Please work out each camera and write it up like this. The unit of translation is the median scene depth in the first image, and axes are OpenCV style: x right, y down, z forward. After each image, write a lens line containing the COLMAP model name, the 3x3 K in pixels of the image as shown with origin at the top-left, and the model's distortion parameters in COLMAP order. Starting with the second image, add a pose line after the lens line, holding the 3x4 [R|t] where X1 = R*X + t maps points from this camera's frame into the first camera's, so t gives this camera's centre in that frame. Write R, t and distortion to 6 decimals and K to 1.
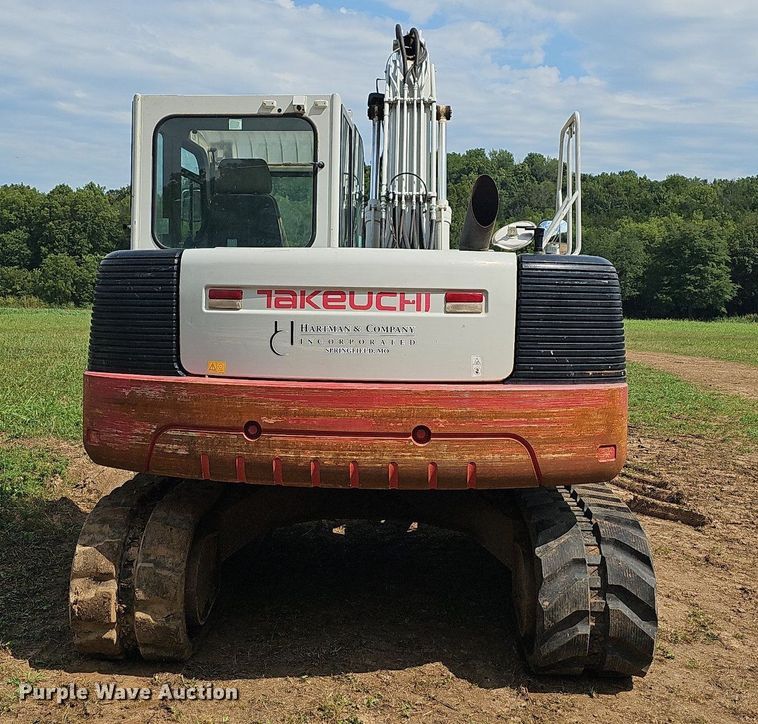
lens RADIAL K [[945.6, 0, 378.7], [0, 945.6, 334.6], [0, 0, 1]] dist [0.036065, 0.004167]
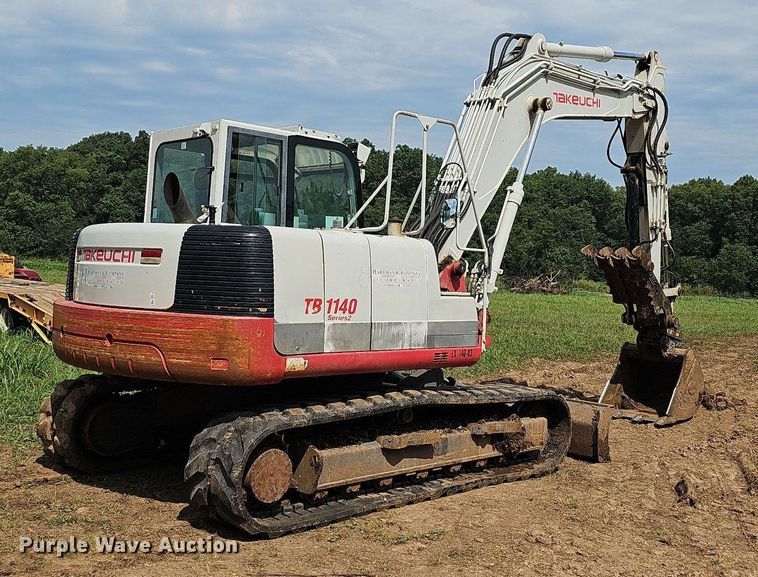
lens RADIAL K [[925.8, 0, 379.0], [0, 925.8, 288.5], [0, 0, 1]] dist [0.018130, 0.004253]
pose [[0.751125, 0.023580, -0.659739, 1.339068], [-0.048447, 0.998636, -0.019465, 0.027883], [0.658380, 0.046583, 0.751242, 0.117866]]
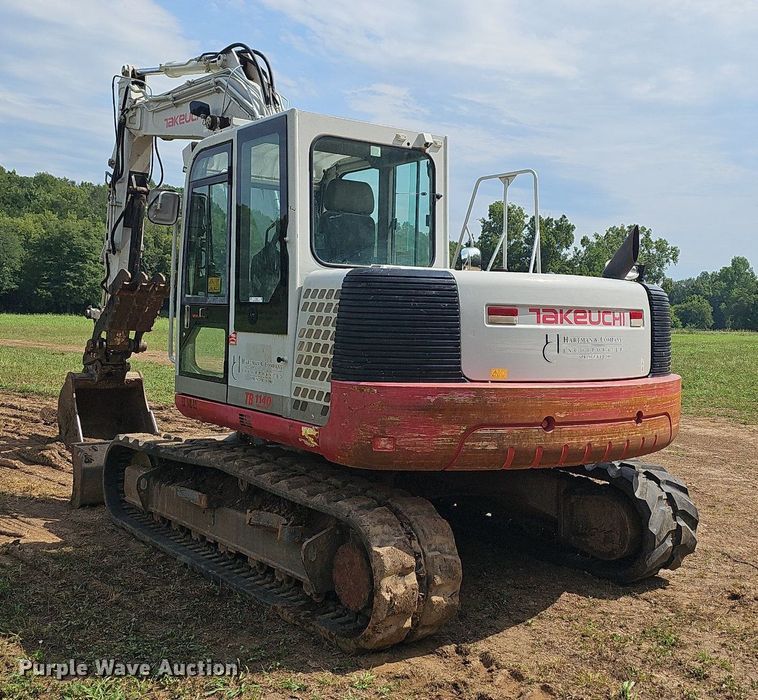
lens RADIAL K [[895.5, 0, 379.0], [0, 895.5, 350.0], [0, 0, 1]] dist [0.140904, -0.275880]
pose [[0.757235, -0.021376, 0.652792, -1.019886], [0.004972, 0.999624, 0.026965, -0.025899], [-0.653123, -0.017173, 0.757057, 0.255826]]
